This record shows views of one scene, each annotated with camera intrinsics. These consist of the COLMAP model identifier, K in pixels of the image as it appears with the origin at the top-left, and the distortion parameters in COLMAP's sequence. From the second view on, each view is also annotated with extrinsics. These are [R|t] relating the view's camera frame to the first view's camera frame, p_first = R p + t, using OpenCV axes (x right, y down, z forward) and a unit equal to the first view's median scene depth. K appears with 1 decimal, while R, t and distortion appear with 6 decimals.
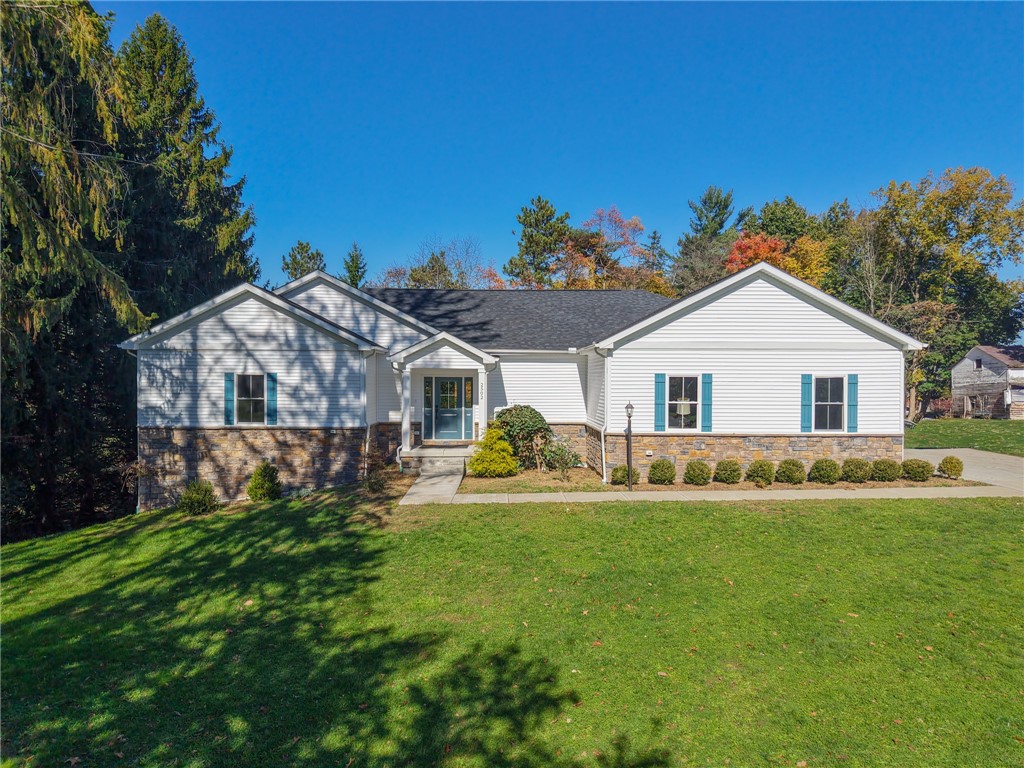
lens RADIAL K [[699.9, 0, 512.0], [0, 699.9, 384.0], [0, 0, 1]] dist [0.048524, -0.002558]
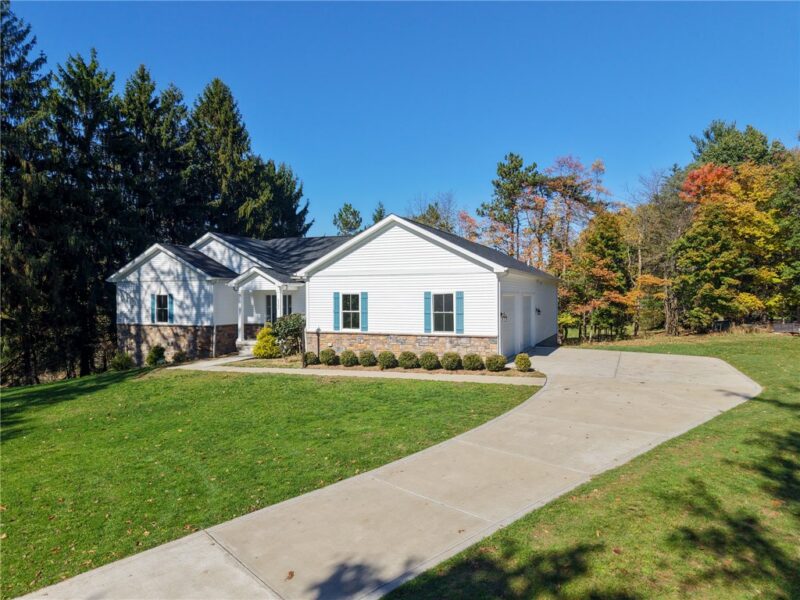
lens RADIAL K [[546.8, 0, 400.0], [0, 546.8, 300.0], [0, 0, 1]] dist [0.048524, -0.002558]
pose [[0.911126, -0.004158, -0.412107, 0.737460], [0.005168, 0.999986, 0.001337, 0.001036], [0.412095, -0.003348, 0.911135, -0.010111]]
